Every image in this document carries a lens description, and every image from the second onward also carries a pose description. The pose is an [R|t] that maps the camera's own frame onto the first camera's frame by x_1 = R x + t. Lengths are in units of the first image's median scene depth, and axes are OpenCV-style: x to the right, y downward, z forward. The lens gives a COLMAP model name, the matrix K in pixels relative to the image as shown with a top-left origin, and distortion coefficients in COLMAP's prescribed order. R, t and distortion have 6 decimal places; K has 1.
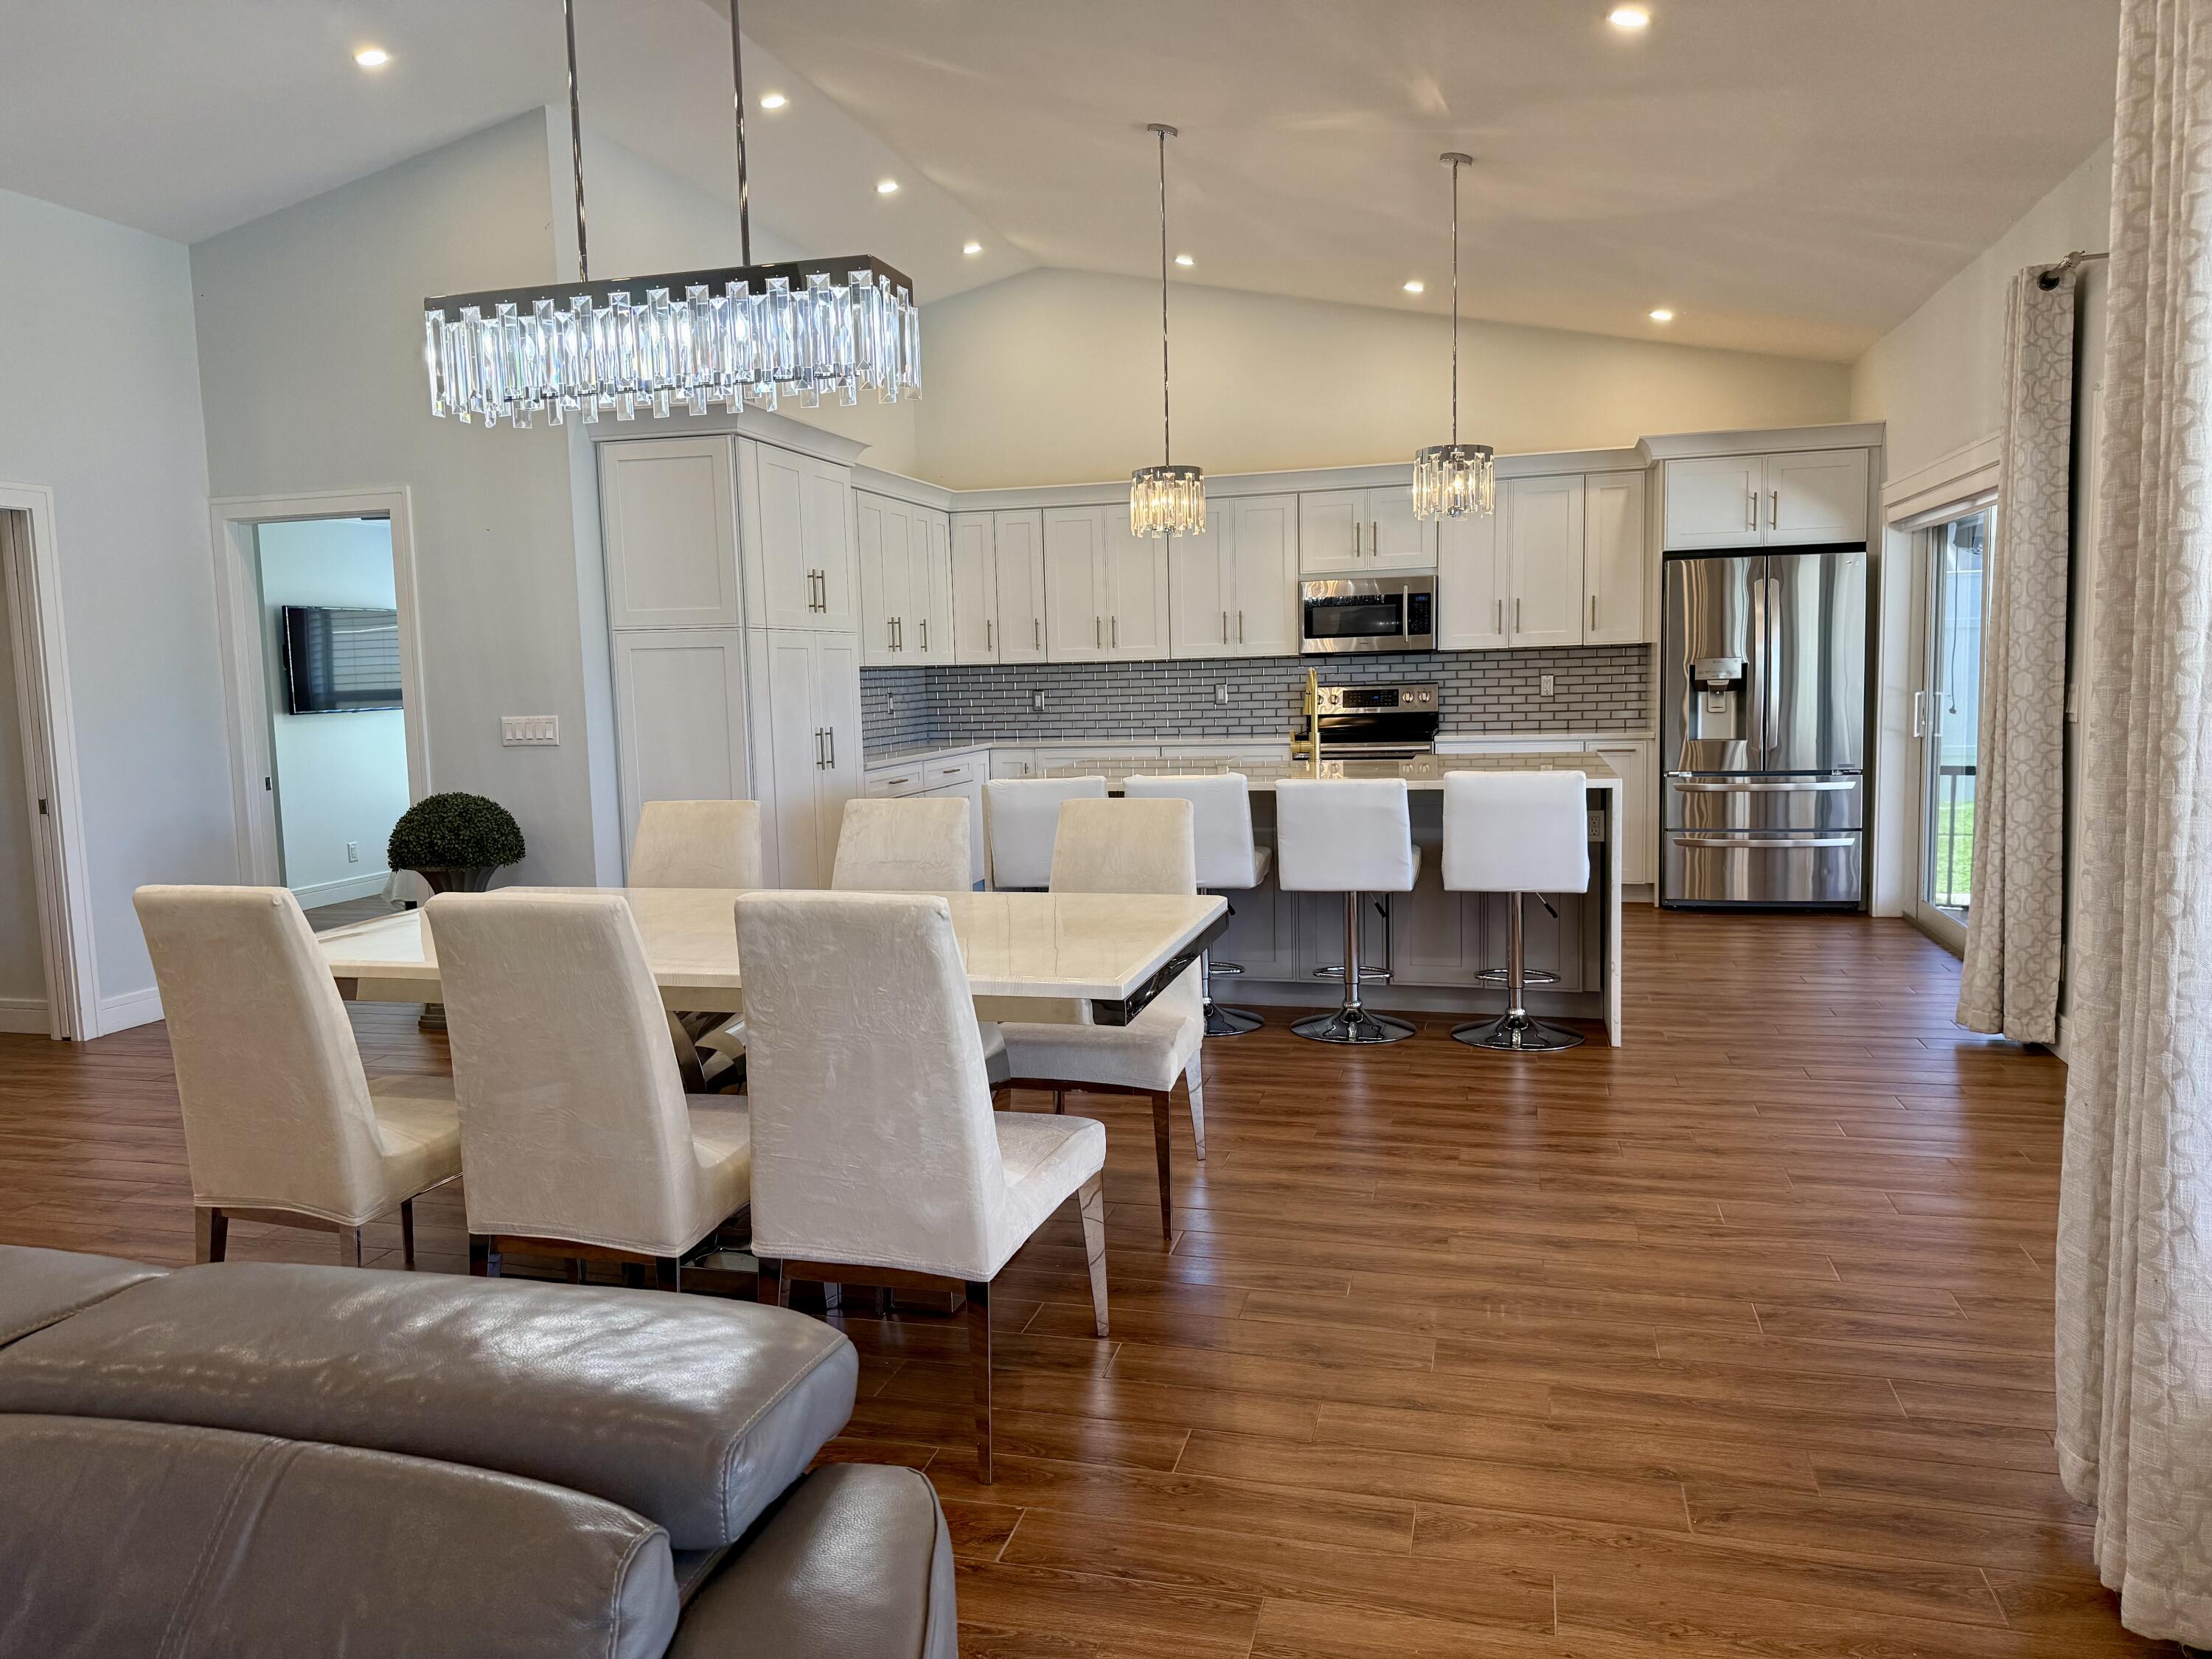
lens RADIAL K [[1568.3, 0, 1121.0], [0, 1568.3, 813.7], [0, 0, 1]] dist [0.041480, -0.008902]
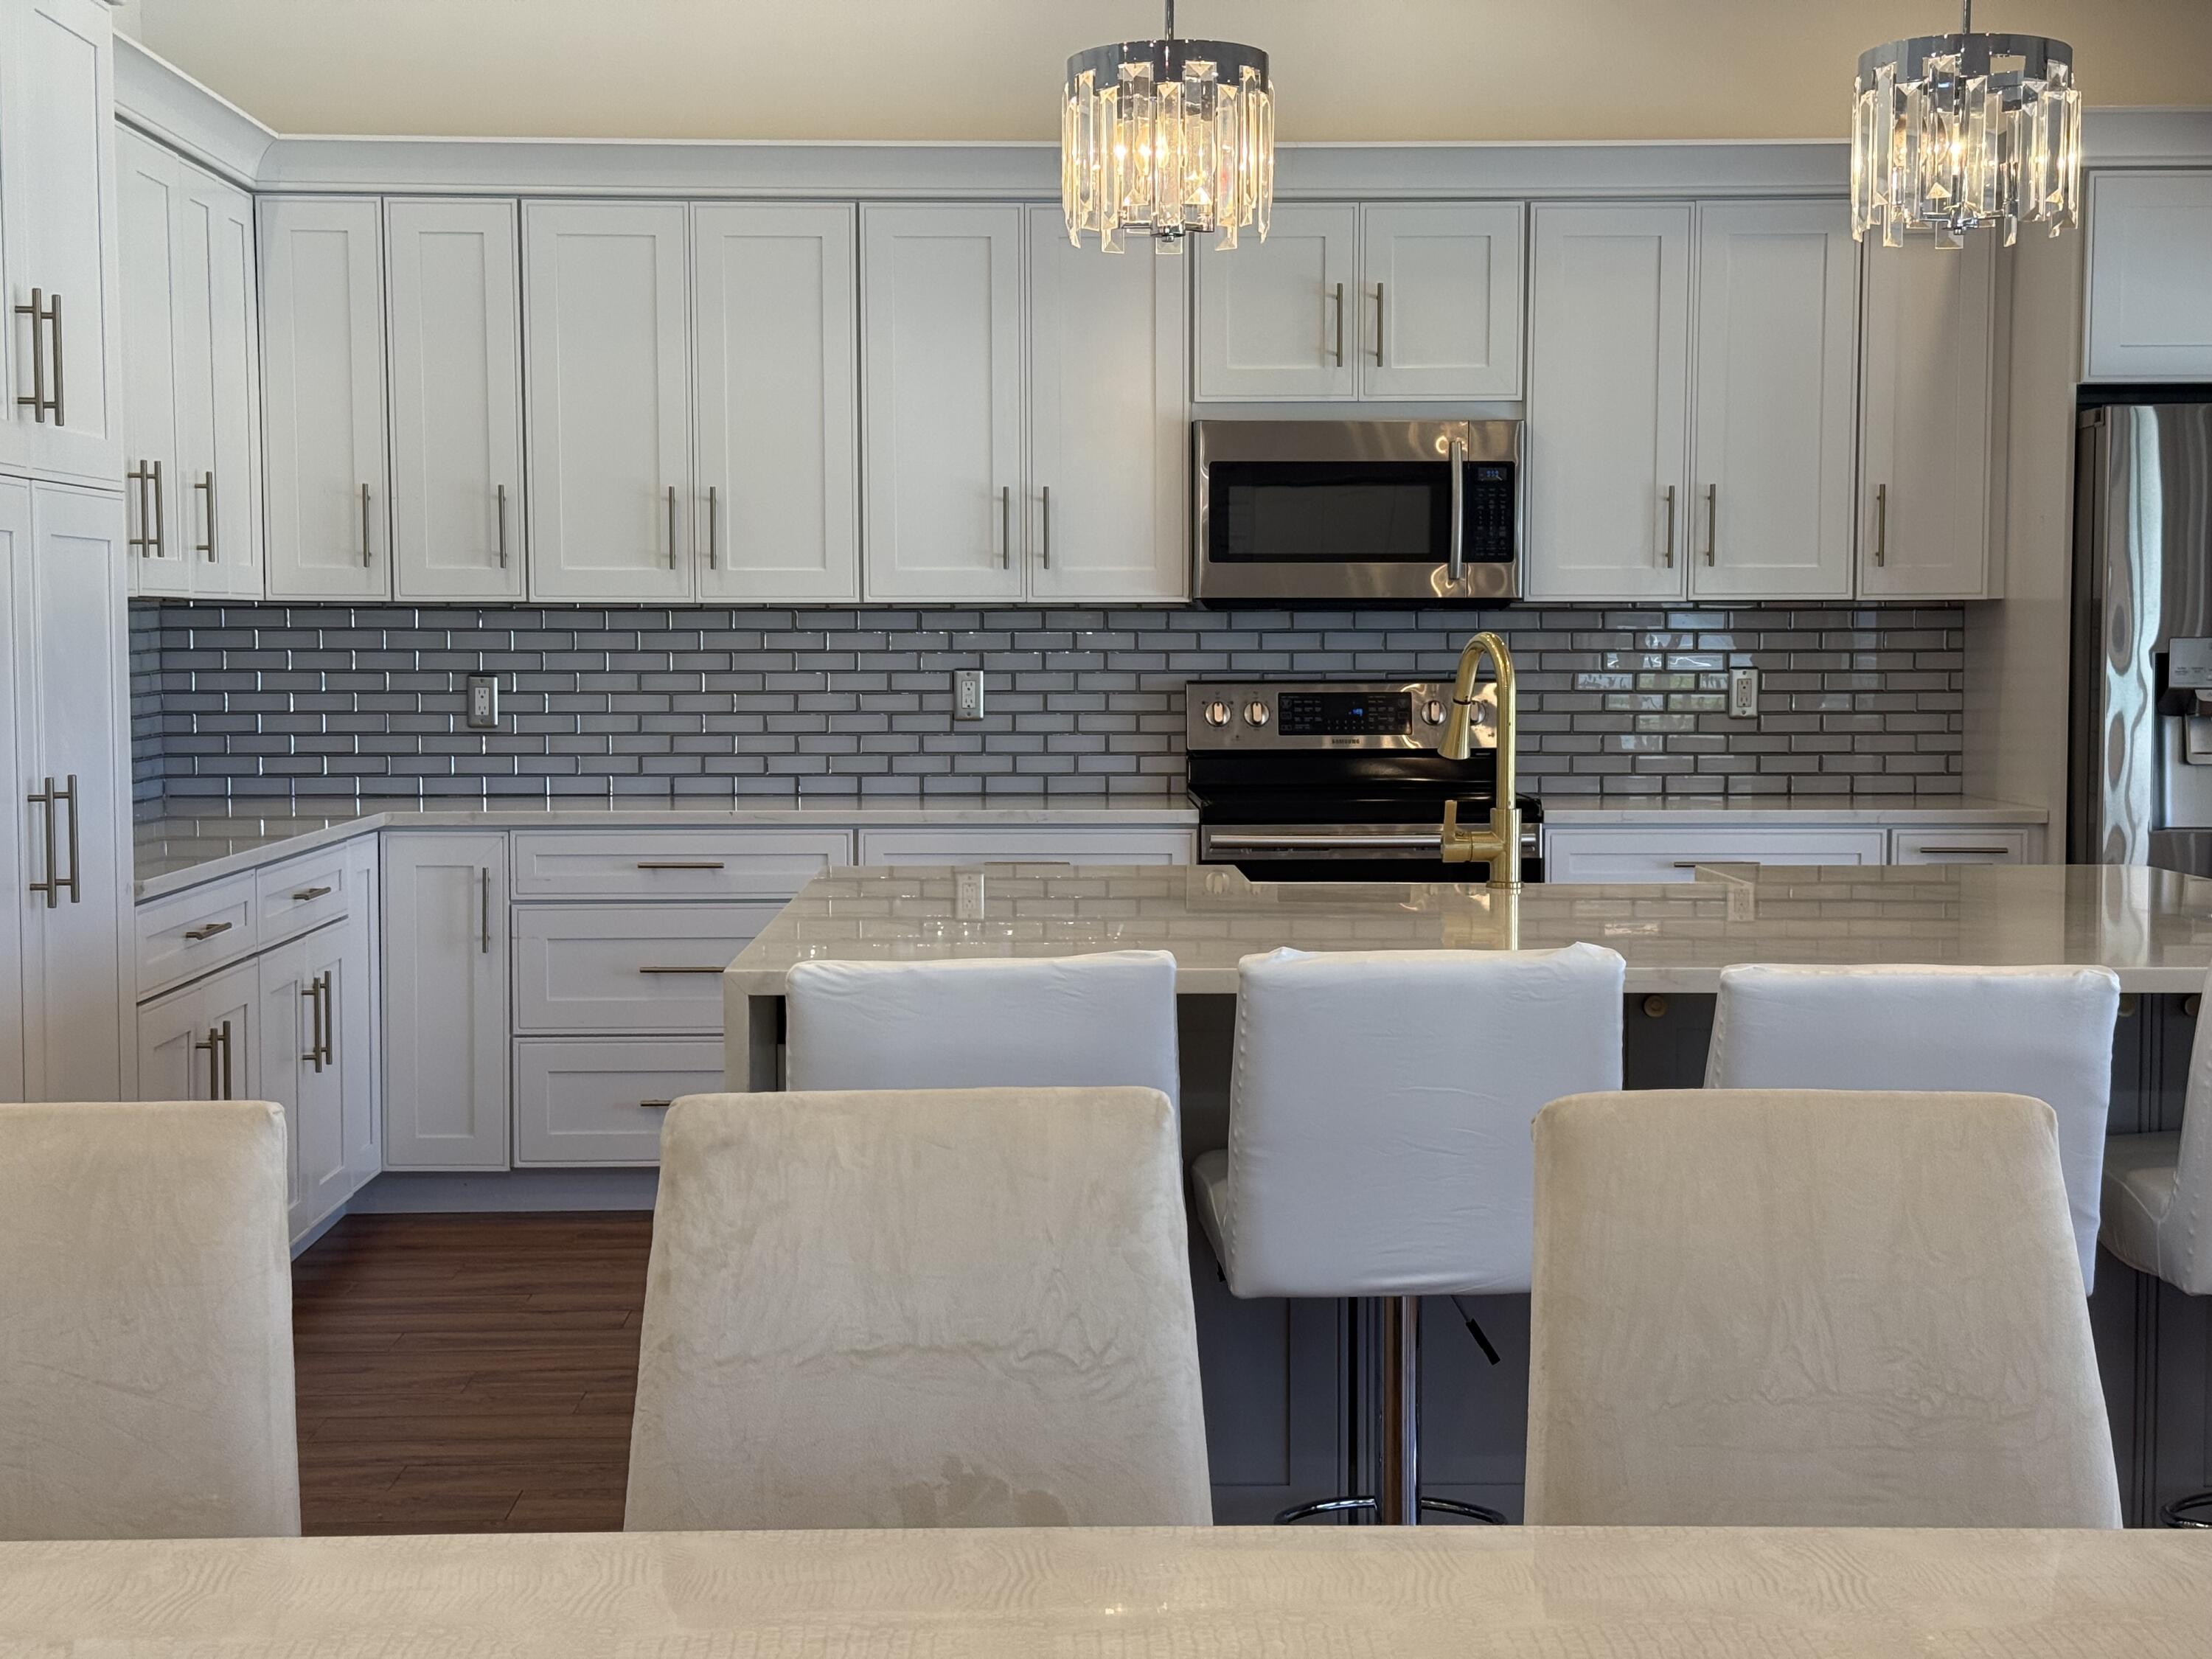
lens RADIAL K [[3055.0, 0, 1099.8], [0, 3055.0, 832.2], [0, 0, 1]] dist [0.086628, 0.000000]
pose [[0.957027, 0.008303, 0.289880, -0.131333], [-0.000077, 0.999597, -0.028378, -0.019926], [-0.289999, 0.027136, 0.956642, 0.256801]]
